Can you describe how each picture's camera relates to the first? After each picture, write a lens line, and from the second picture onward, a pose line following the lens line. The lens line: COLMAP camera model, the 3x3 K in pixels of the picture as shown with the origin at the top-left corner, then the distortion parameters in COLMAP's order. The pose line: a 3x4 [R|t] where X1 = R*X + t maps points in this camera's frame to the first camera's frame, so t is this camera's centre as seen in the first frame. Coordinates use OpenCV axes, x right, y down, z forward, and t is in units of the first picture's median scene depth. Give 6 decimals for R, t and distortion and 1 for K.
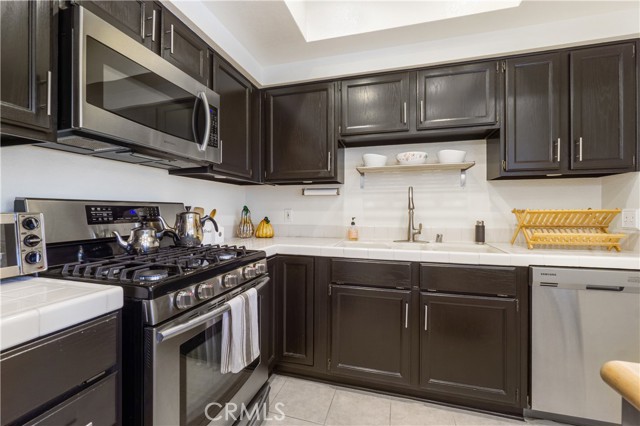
lens RADIAL K [[275.3, 0, 317.8], [0, 275.3, 210.9], [0, 0, 1]] dist [-0.002331, -0.000558]
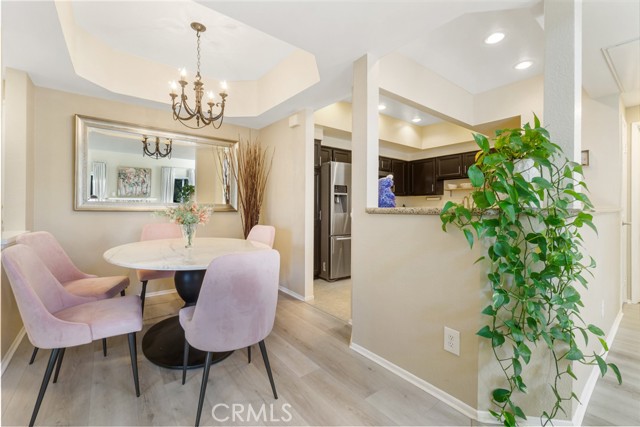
lens RADIAL K [[275.3, 0, 317.8], [0, 275.3, 211.4], [0, 0, 1]] dist [-0.002331, -0.000558]
pose [[0.810258, 0.004206, -0.586058, 0.748857], [-0.000485, 0.999979, 0.006506, 0.040234], [0.586073, -0.004987, 0.810243, -1.970381]]
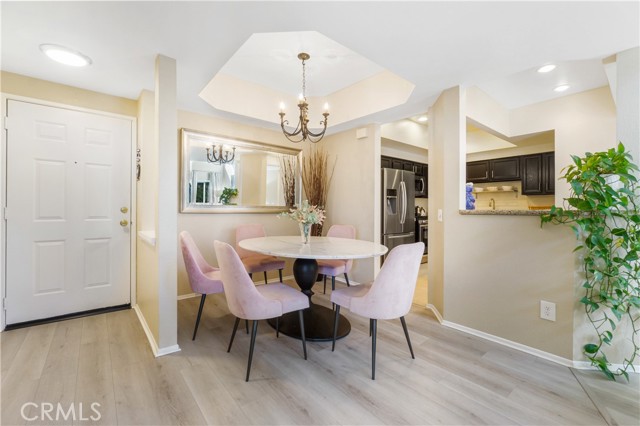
lens RADIAL K [[273.7, 0, 320.0], [0, 273.7, 213.0], [0, 0, 1]] dist [-0.001918, -0.000157]
pose [[0.829218, 0.001879, -0.558922, 0.459322], [0.003424, 0.999959, 0.008442, 0.034657], [0.558915, -0.008914, 0.829177, -2.447320]]
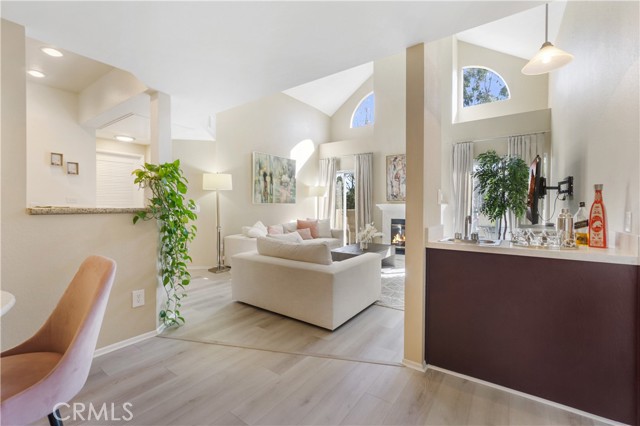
lens RADIAL K [[275.3, 0, 317.8], [0, 275.3, 210.9], [0, 0, 1]] dist [-0.002331, -0.000558]
pose [[0.335161, -0.018842, 0.941972, -0.239188], [0.000867, 0.999806, 0.019691, 0.026860], [-0.942160, -0.005783, 0.335112, -2.206646]]
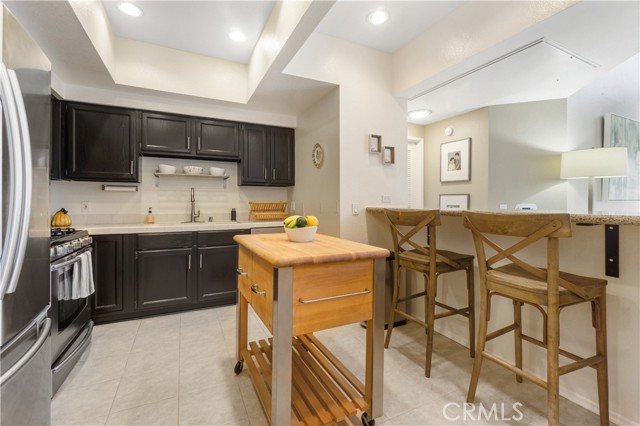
lens RADIAL K [[282.1, 0, 316.2], [0, 282.1, 203.7], [0, 0, 1]] dist [0.000358, 0.000084]
pose [[0.748587, -0.002481, 0.663032, -0.217690], [0.003331, 0.999994, -0.000019, 0.008153], [-0.663029, 0.002223, 0.748591, -0.723597]]
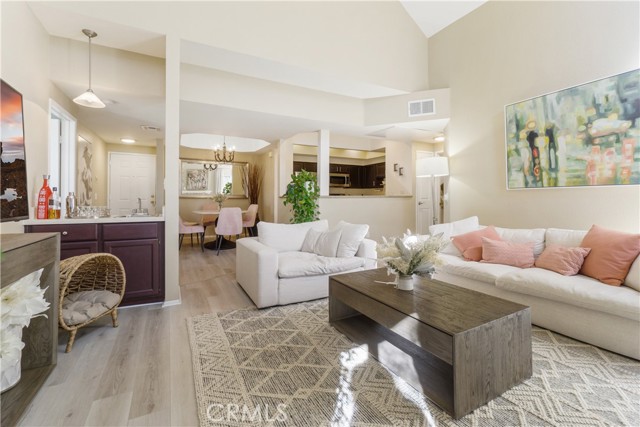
lens RADIAL K [[277.5, 0, 314.0], [0, 277.5, 201.4], [0, 0, 1]] dist [-0.002898, -0.000410]
pose [[0.691118, 0.003749, -0.722733, 2.598312], [0.001032, 0.999980, 0.006173, 0.070753], [0.722742, -0.005012, 0.691100, -2.735864]]
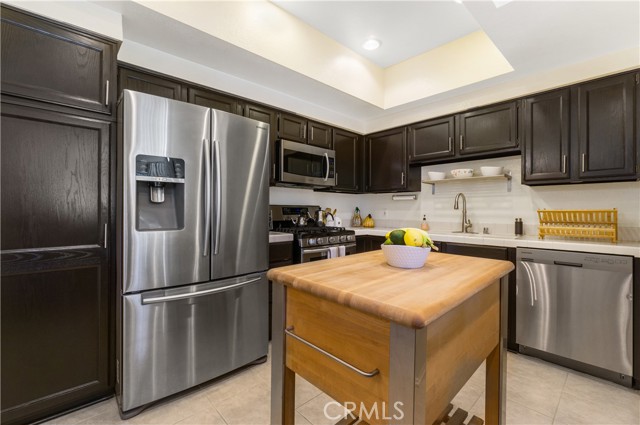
lens RADIAL K [[275.3, 0, 317.8], [0, 275.3, 210.4], [0, 0, 1]] dist [-0.002331, -0.000558]
pose [[0.856439, 0.002882, -0.516240, 0.453129], [-0.004738, 0.999986, -0.002279, 0.007388], [0.516227, 0.004398, 0.856441, -0.609330]]
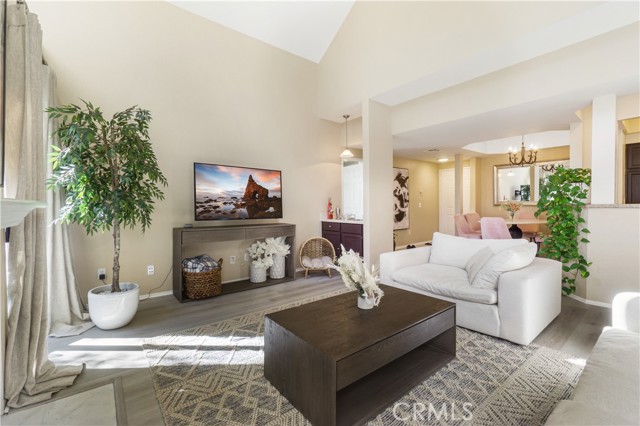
lens RADIAL K [[278.2, 0, 318.1], [0, 278.2, 209.9], [0, 0, 1]] dist [-0.000091, 0.000253]
pose [[-0.581084, 0.011752, -0.813759, 3.012923], [0.003172, 0.999921, 0.012176, 0.042167], [0.813838, 0.004494, -0.581075, -1.287104]]
